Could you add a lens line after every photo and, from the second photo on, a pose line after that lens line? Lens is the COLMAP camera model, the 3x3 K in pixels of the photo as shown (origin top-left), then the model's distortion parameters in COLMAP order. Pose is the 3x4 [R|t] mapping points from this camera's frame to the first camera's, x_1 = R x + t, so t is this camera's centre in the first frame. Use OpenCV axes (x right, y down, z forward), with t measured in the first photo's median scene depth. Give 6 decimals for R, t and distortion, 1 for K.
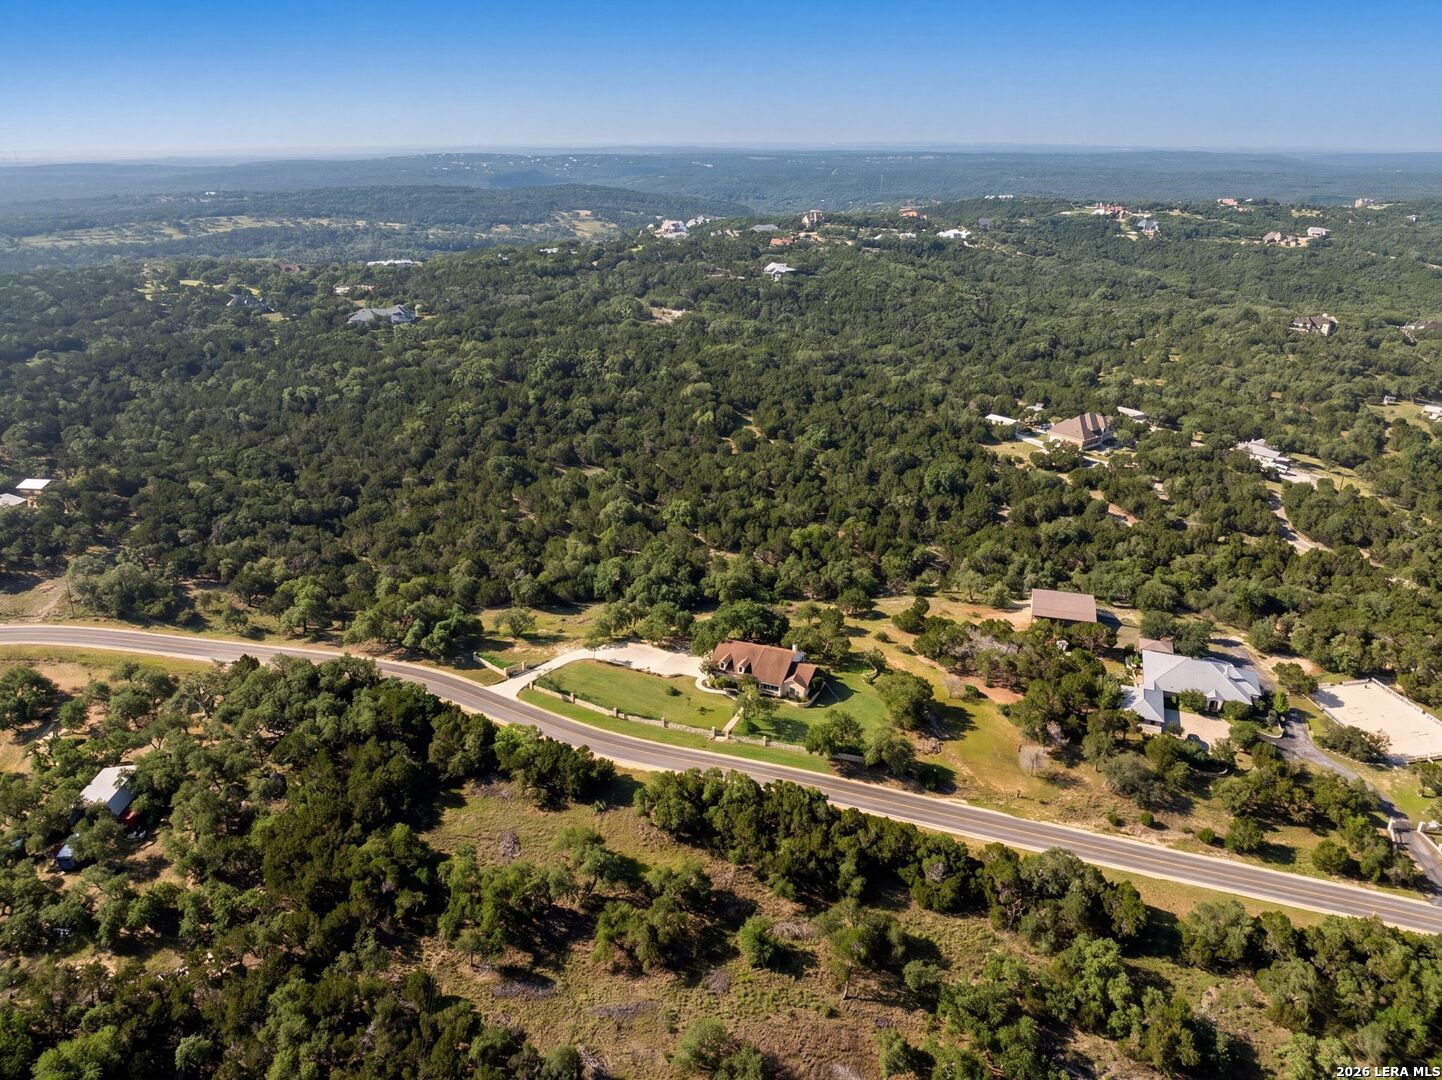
lens RADIAL K [[993.7, 0, 721.0], [0, 993.7, 540.0], [0, 0, 1]] dist [0.002305, -0.078178]
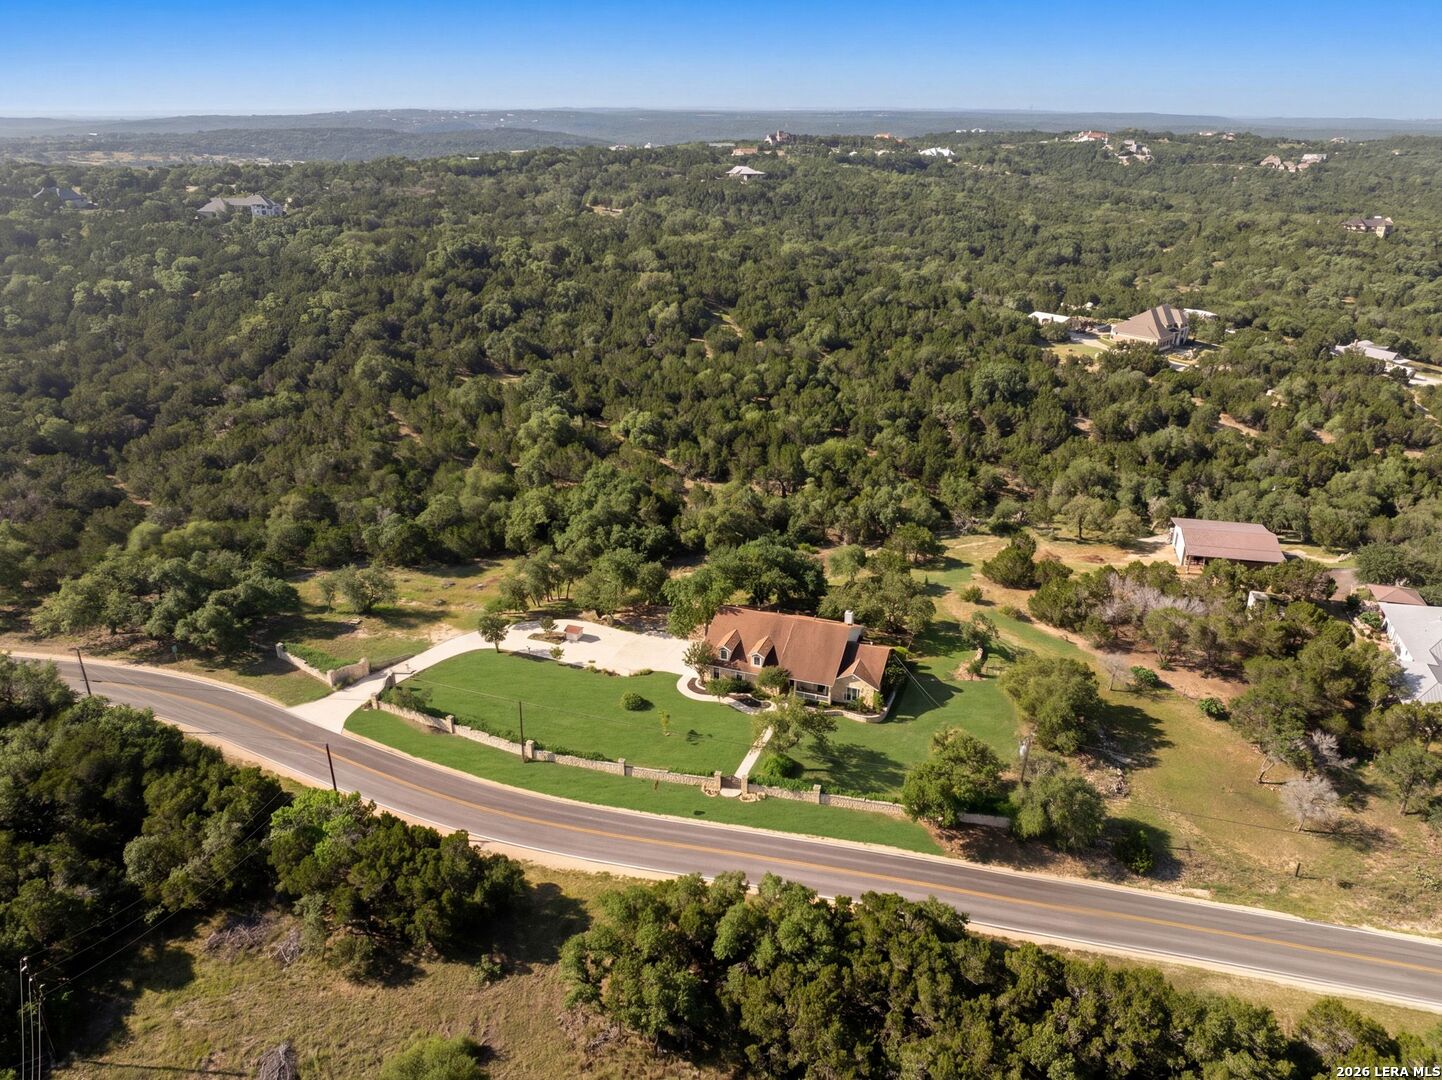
lens RADIAL K [[1037.1, 0, 721.0], [0, 1037.1, 540.0], [0, 0, 1]] dist [-0.041505, 0.000896]
pose [[0.998700, -0.032297, 0.039433, -0.017337], [0.031332, 0.999200, 0.024850, 0.038914], [-0.040204, -0.023582, 0.998913, 0.335622]]
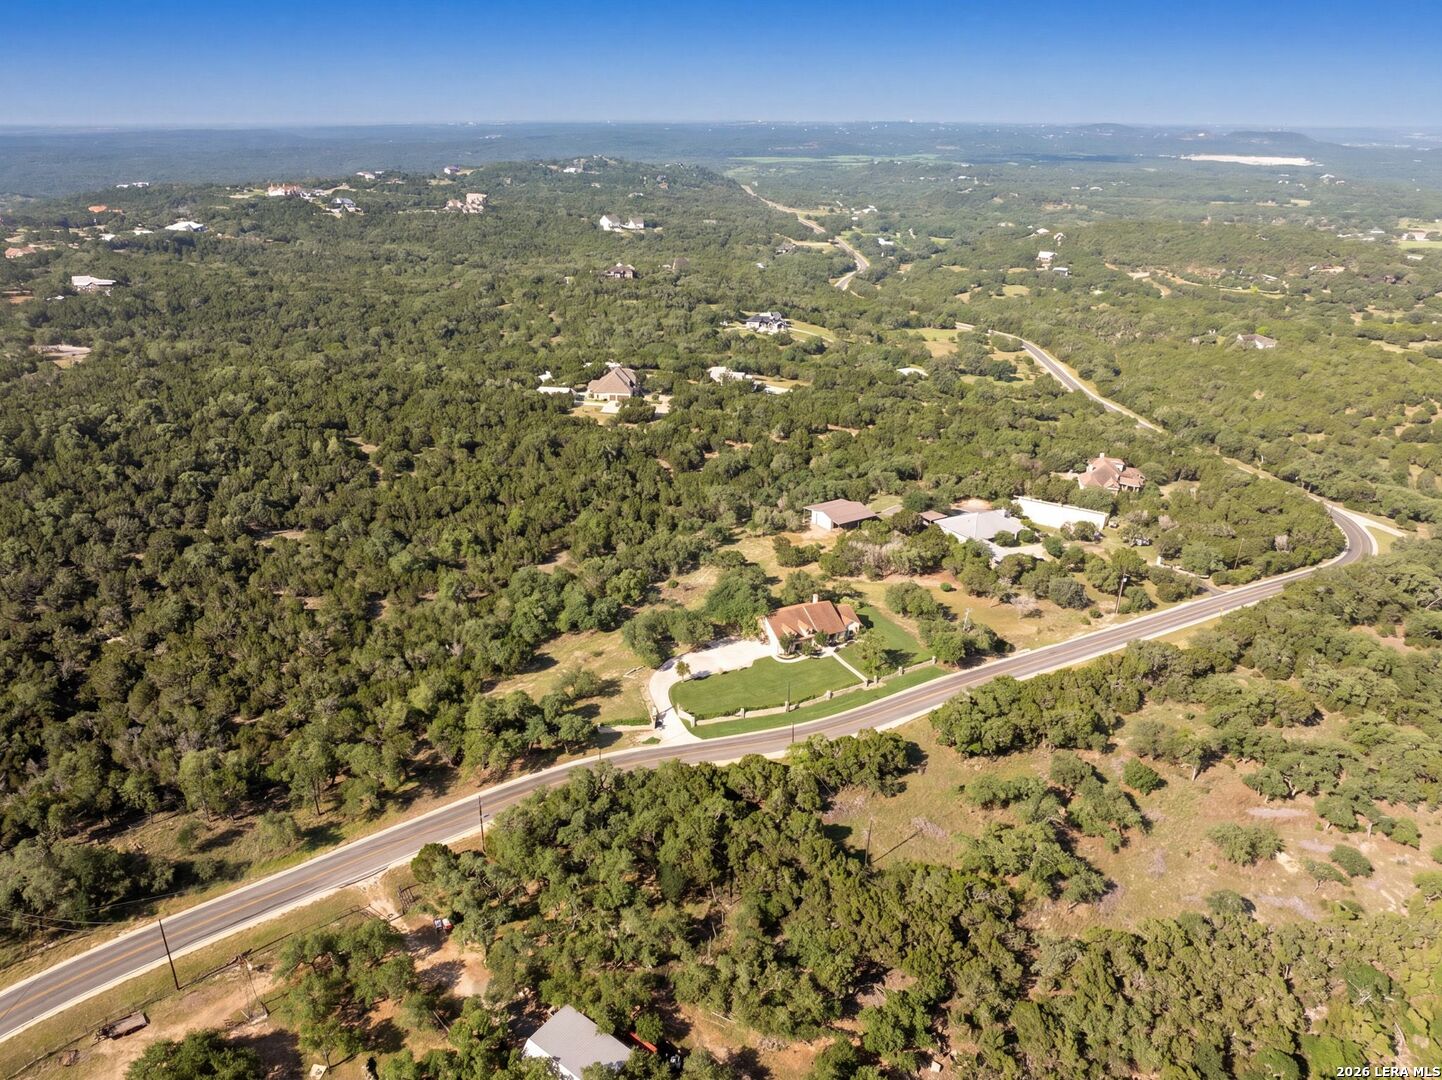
lens RADIAL K [[993.7, 0, 721.0], [0, 993.7, 540.0], [0, 0, 1]] dist [0.002305, -0.078178]
pose [[0.677019, -0.285467, 0.678346, -0.584103], [0.274688, 0.953117, 0.126947, -0.095226], [-0.682782, 0.100388, 0.723692, 0.238864]]
